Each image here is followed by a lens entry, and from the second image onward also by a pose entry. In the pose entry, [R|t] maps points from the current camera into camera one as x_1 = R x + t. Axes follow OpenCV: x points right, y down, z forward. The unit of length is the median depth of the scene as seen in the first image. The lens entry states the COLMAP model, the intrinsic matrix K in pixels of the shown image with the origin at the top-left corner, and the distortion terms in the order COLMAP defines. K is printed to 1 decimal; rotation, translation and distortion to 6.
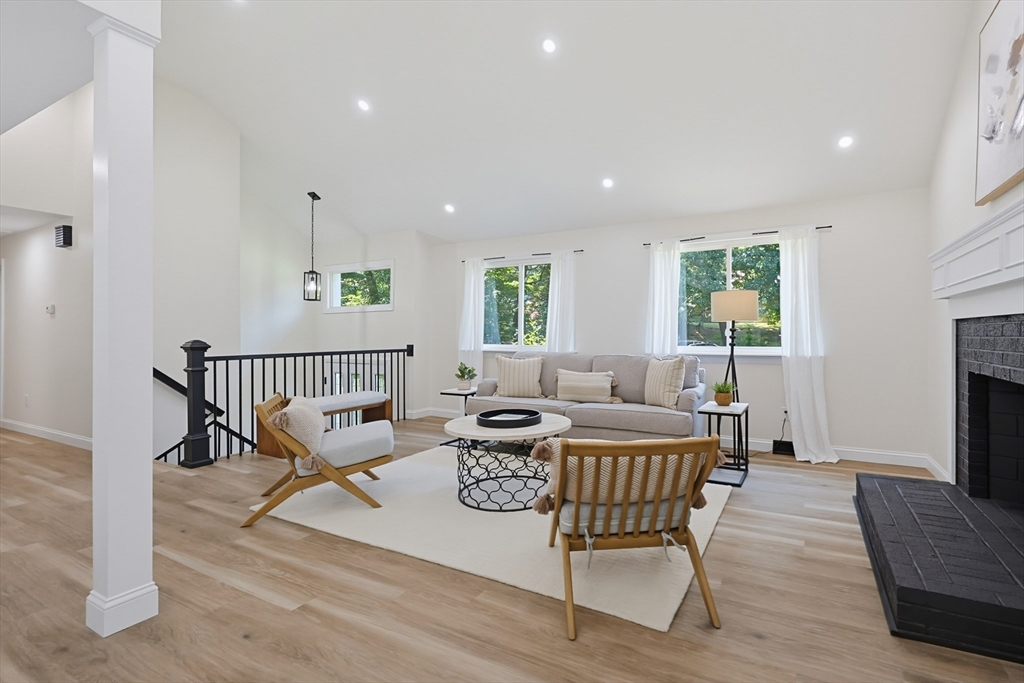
lens RADIAL K [[459.8, 0, 582.2], [0, 459.8, 340.6], [0, 0, 1]] dist [-0.001453, -0.000599]
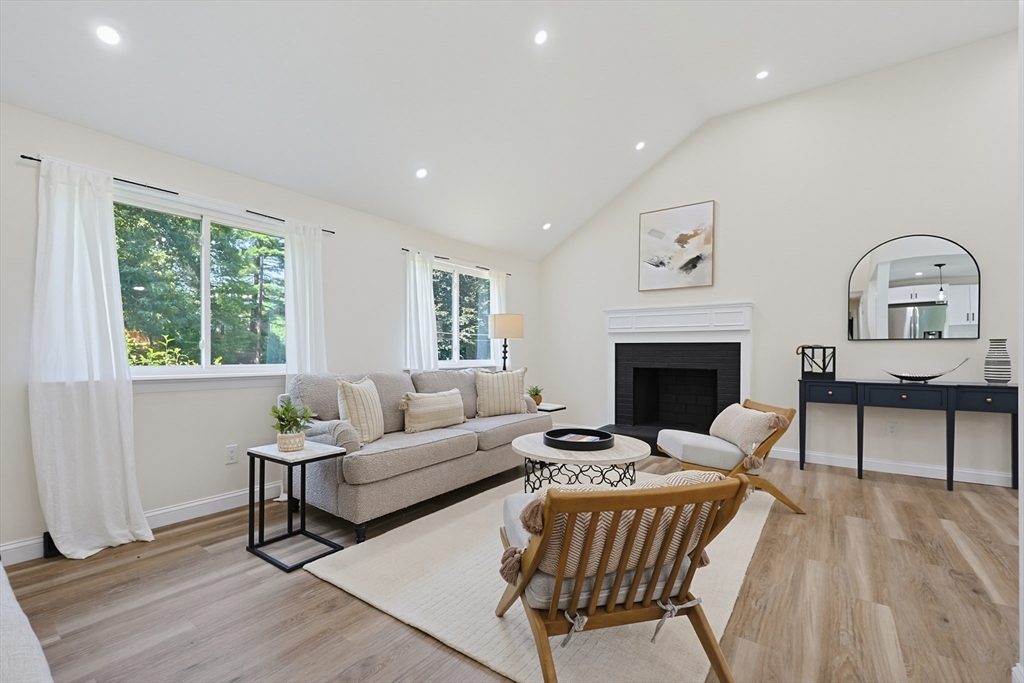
lens RADIAL K [[443.7, 0, 512.7], [0, 443.7, 355.5], [0, 0, 1]] dist [0.001299, 0.000715]
pose [[0.165788, -0.000090, 0.986161, -1.475249], [0.009349, 0.999955, -0.001481, 0.006787], [-0.986117, 0.009466, 0.165781, 1.390718]]
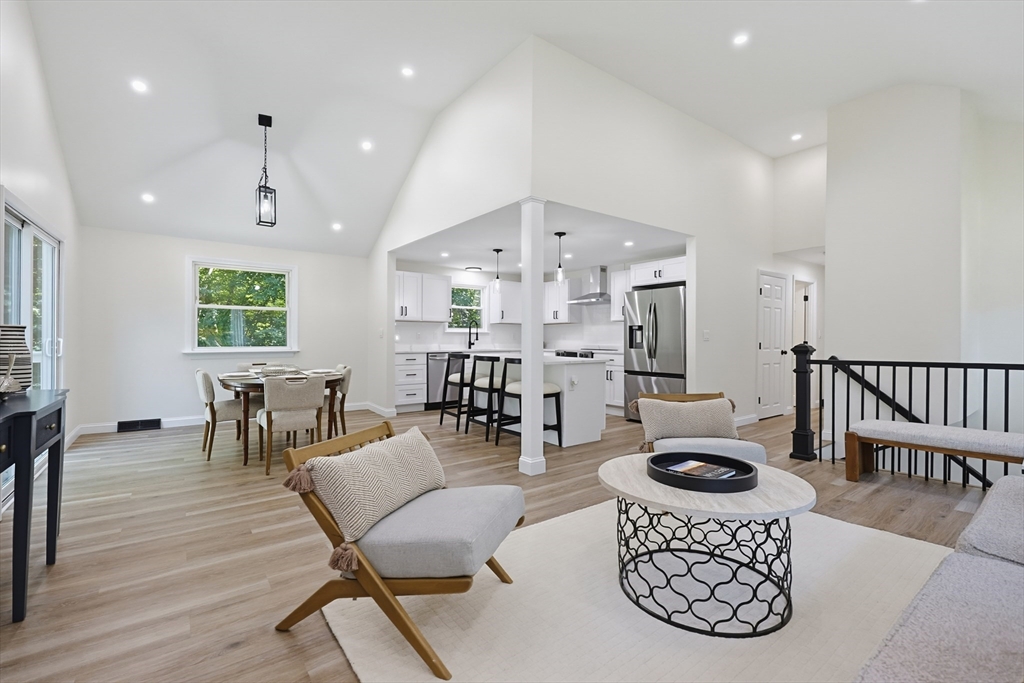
lens RADIAL K [[446.6, 0, 512.0], [0, 446.6, 341.5], [0, 0, 1]] dist [0.000809, 0.000153]
pose [[-0.446316, -0.001401, -0.894874, 0.744166], [-0.005058, 0.999987, 0.000957, -0.007770], [0.894861, 0.004953, -0.446317, 1.487668]]
